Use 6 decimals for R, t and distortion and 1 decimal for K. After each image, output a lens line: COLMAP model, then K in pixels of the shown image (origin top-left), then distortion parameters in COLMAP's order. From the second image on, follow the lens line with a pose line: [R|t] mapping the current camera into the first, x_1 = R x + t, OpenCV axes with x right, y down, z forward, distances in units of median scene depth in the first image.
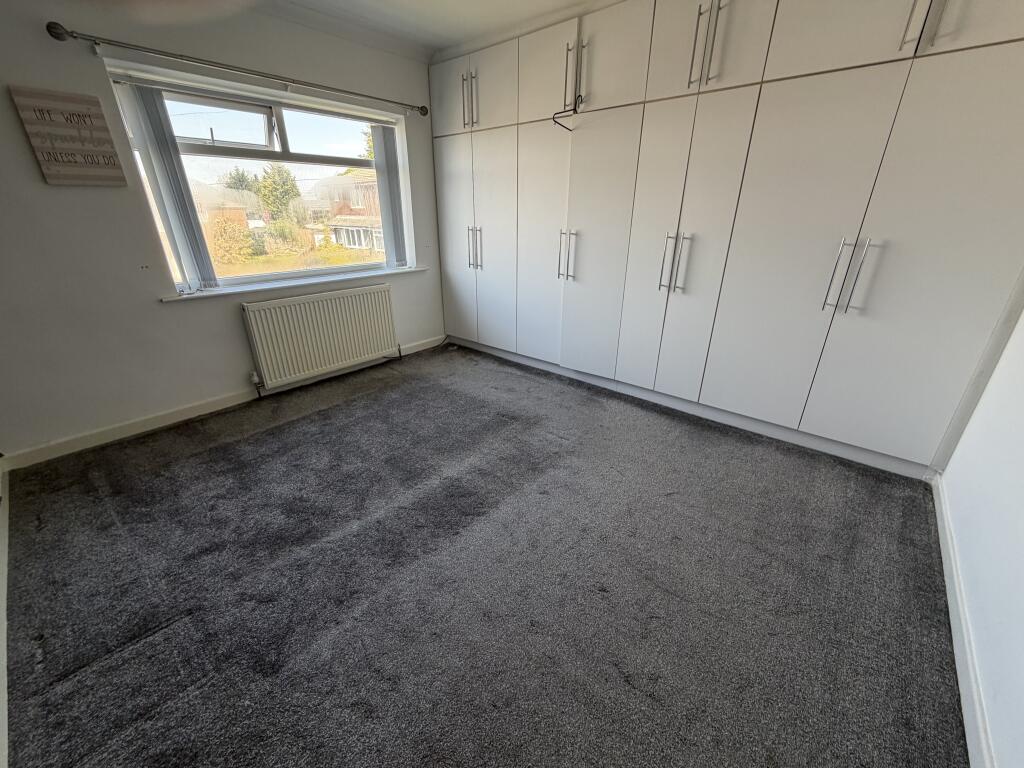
lens RADIAL K [[409.2, 0, 516.5], [0, 409.2, 382.1], [0, 0, 1]] dist [0.003929, 0.000073]
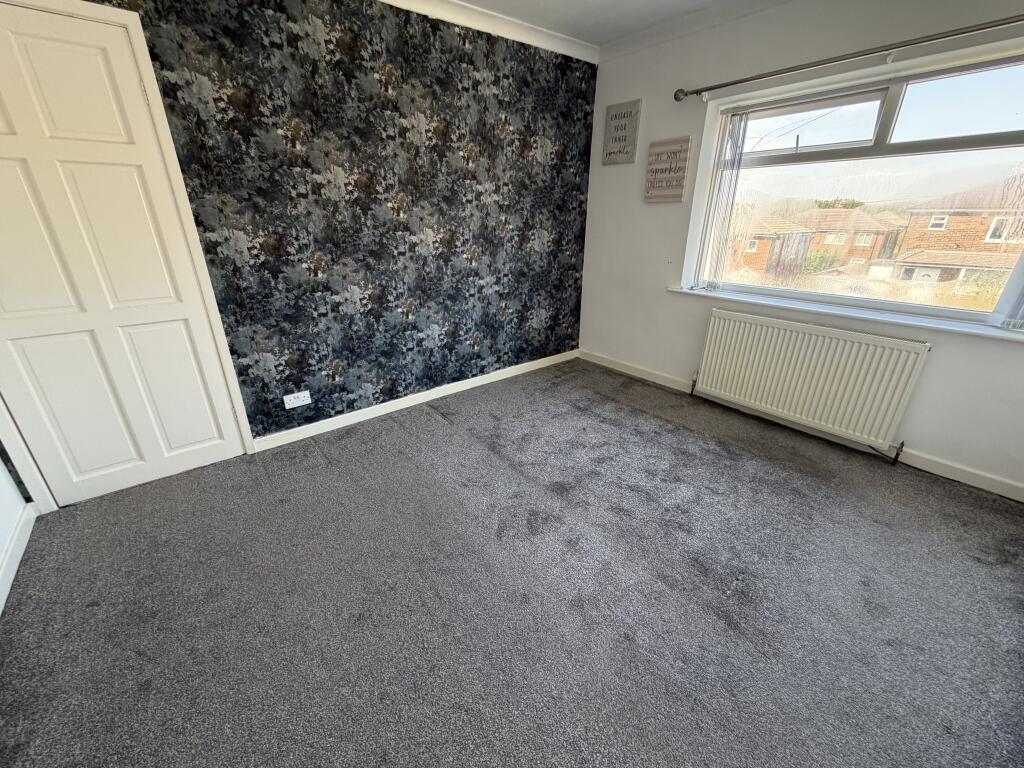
lens RADIAL K [[409.2, 0, 514.5], [0, 409.2, 385.0], [0, 0, 1]] dist [0.003929, 0.000073]
pose [[-0.161754, 0.374723, -0.912918, 0.467358], [-0.385828, 0.827448, 0.408003, -0.271239], [0.908280, 0.418225, 0.010735, 0.633960]]
